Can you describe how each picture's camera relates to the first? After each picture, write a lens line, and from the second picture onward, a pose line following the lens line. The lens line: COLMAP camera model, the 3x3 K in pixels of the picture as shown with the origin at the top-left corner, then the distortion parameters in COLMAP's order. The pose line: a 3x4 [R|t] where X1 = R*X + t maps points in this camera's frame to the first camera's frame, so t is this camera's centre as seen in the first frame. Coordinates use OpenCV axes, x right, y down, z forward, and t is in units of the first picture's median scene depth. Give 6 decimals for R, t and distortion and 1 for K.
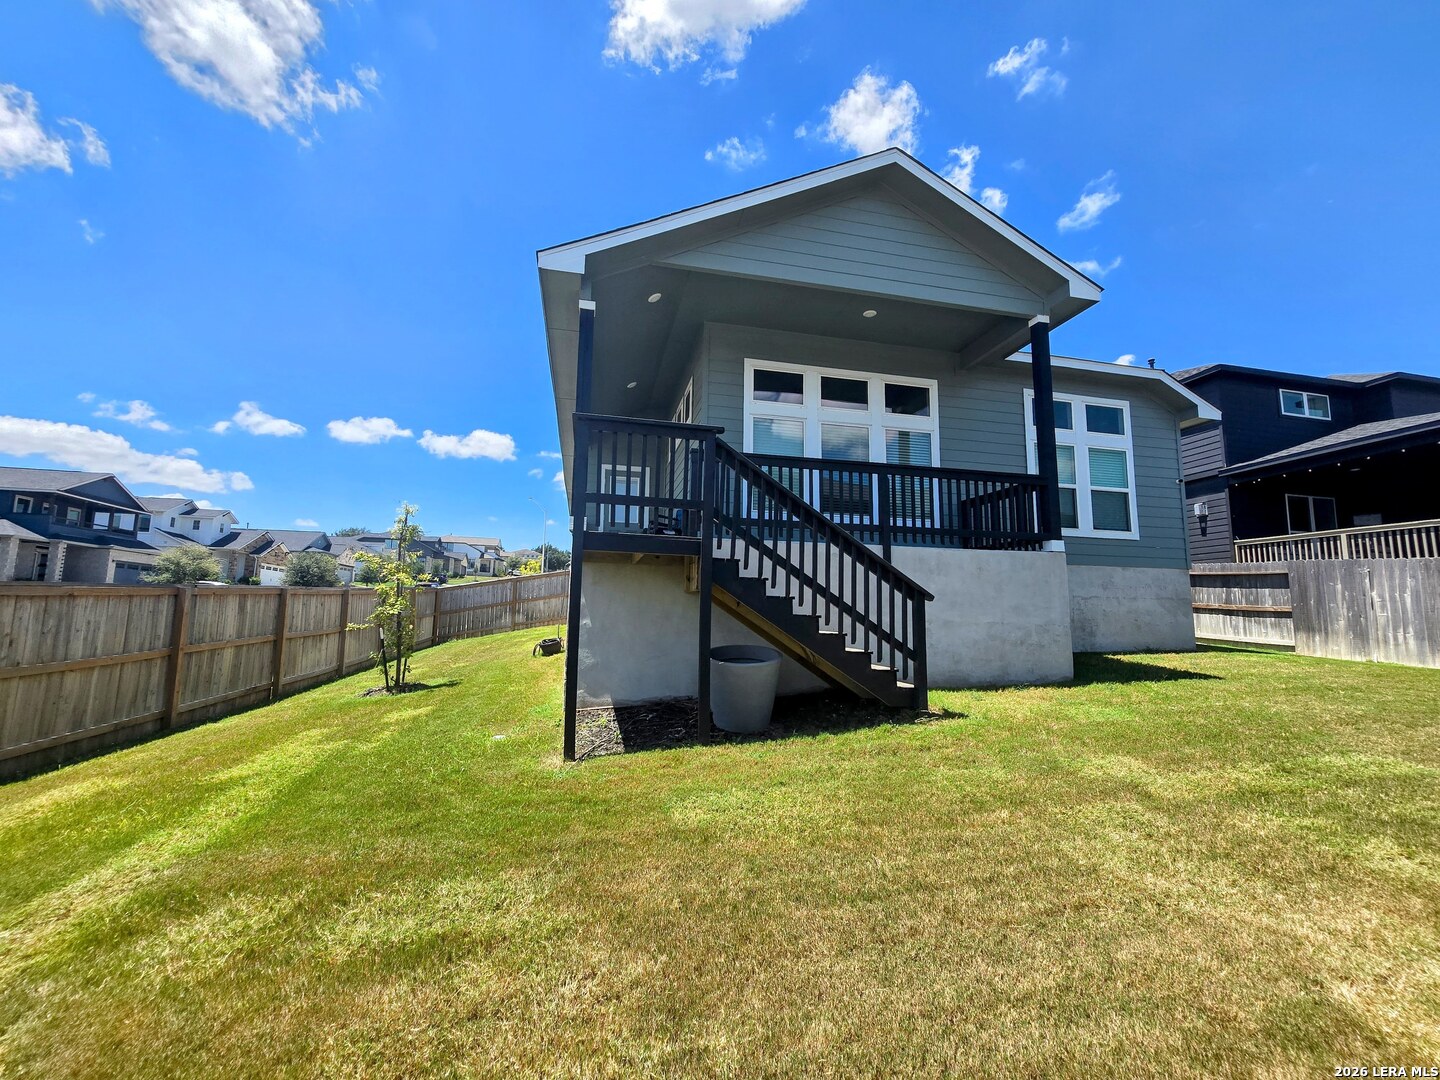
lens RADIAL K [[597.3, 0, 720.5], [0, 597.3, 540.3], [0, 0, 1]] dist [-0.006726, -0.000769]
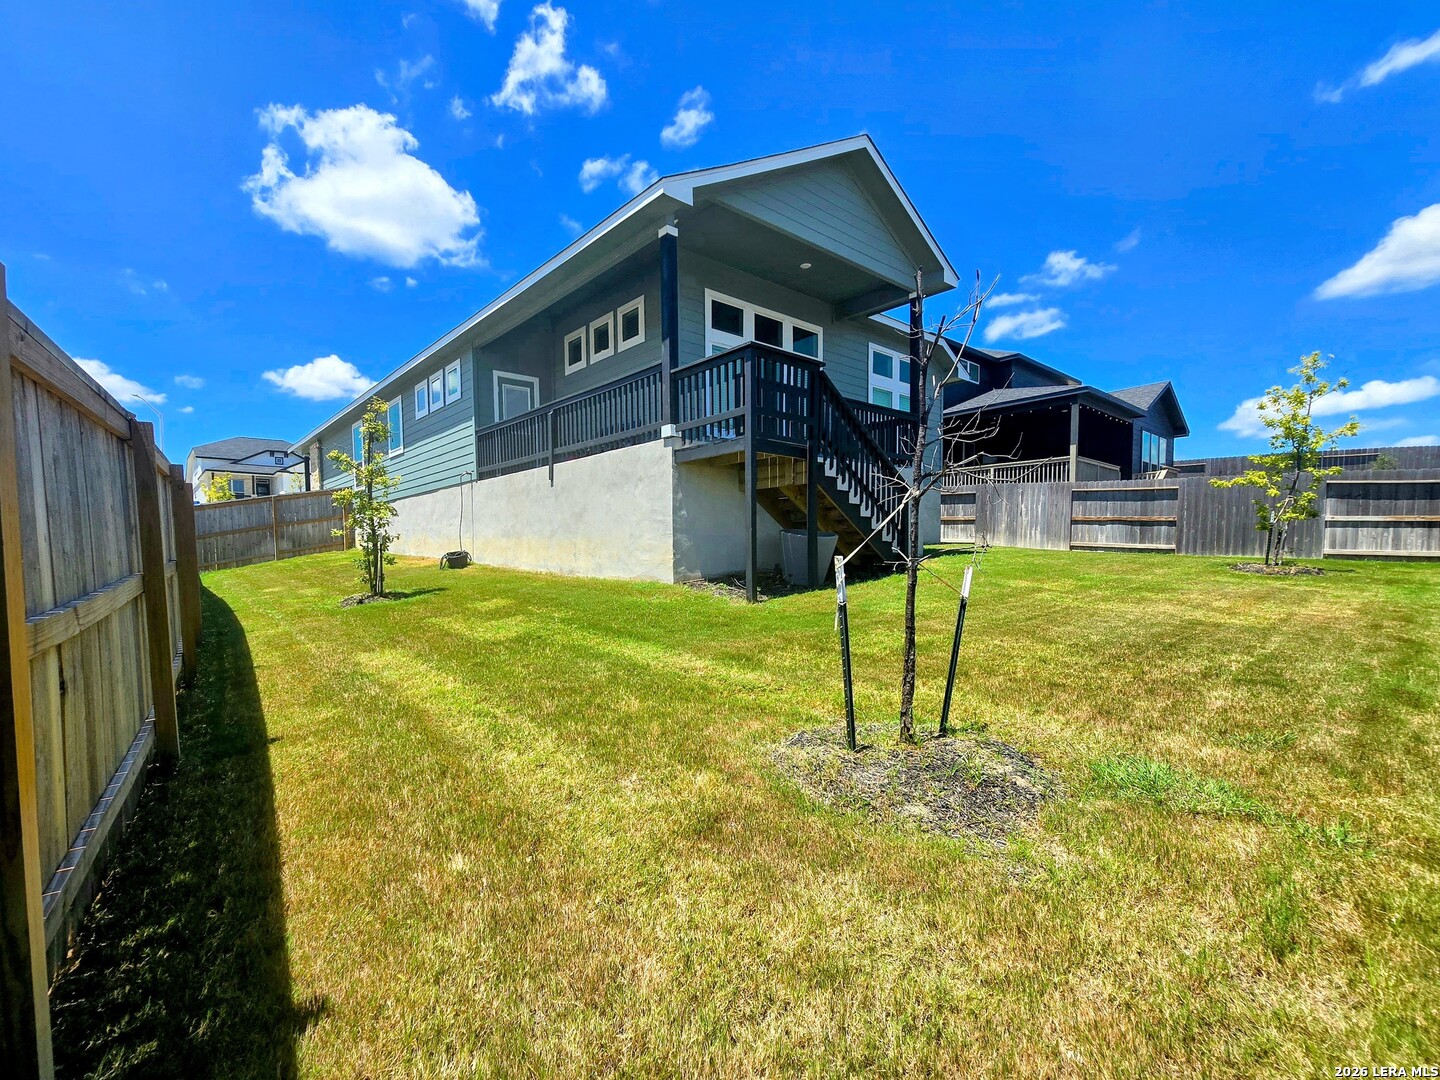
lens RADIAL K [[597.3, 0, 728.0], [0, 597.3, 575.5], [0, 0, 1]] dist [-0.006726, -0.000769]
pose [[0.892844, -0.053988, 0.447119, -0.266437], [-0.027642, 0.984348, 0.174055, 0.016963], [-0.449517, -0.167763, 0.877377, -0.051624]]
